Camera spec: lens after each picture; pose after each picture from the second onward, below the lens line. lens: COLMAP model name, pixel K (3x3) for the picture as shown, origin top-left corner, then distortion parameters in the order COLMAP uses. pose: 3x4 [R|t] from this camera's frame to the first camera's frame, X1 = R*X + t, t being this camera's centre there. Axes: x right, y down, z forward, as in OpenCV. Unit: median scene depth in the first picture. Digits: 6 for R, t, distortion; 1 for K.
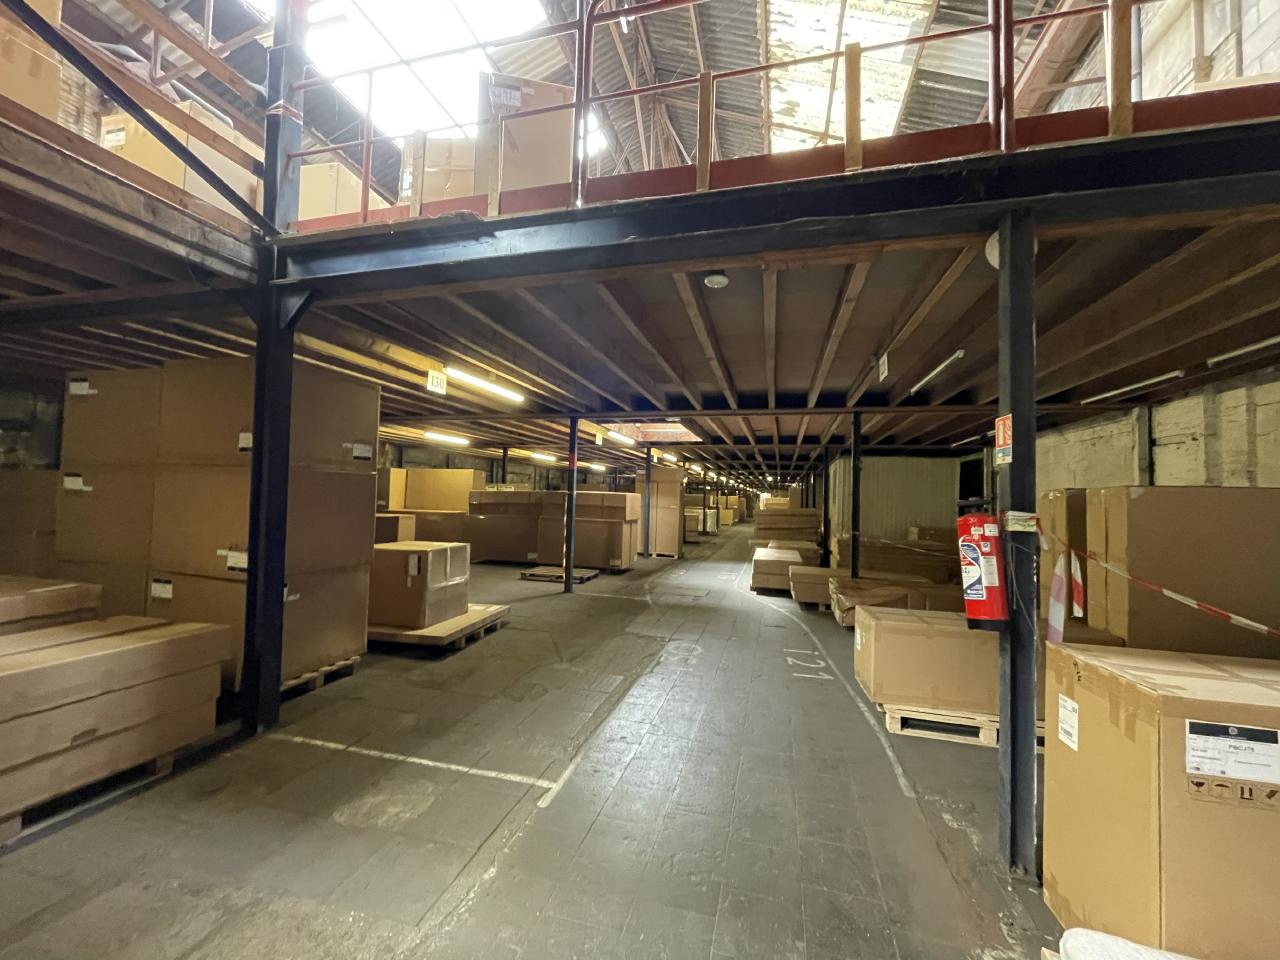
lens RADIAL K [[517.6, 0, 640.0], [0, 517.6, 480.0], [0, 0, 1]] dist [-0.001770, -0.000187]
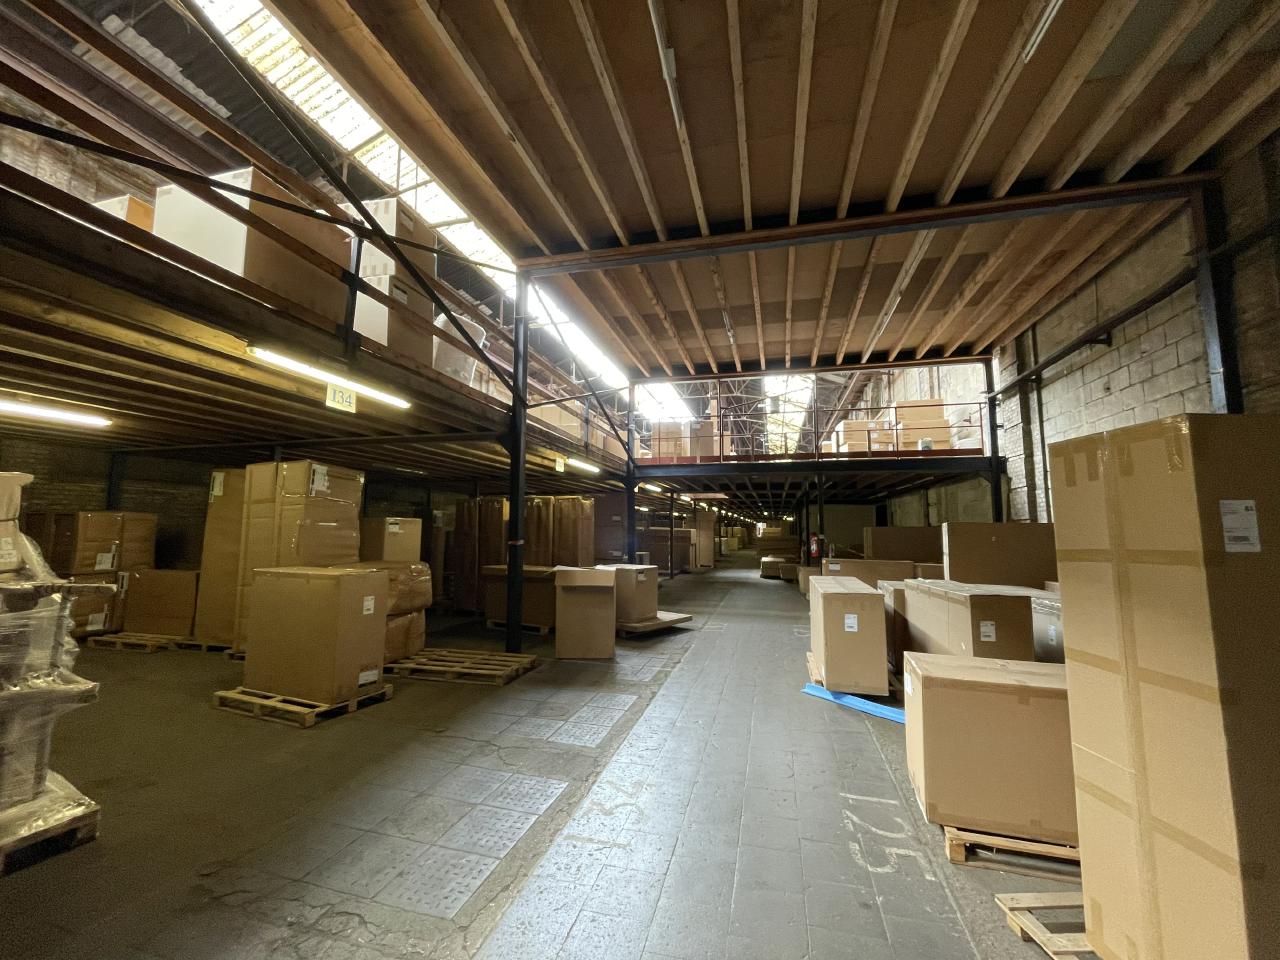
lens RADIAL K [[517.6, 0, 640.0], [0, 517.6, 480.0], [0, 0, 1]] dist [-0.001770, -0.000187]
pose [[0.999699, -0.021023, 0.012671, -0.161674], [0.021738, 0.998013, -0.059141, -0.031569], [-0.011403, 0.059399, 0.998169, -0.605398]]
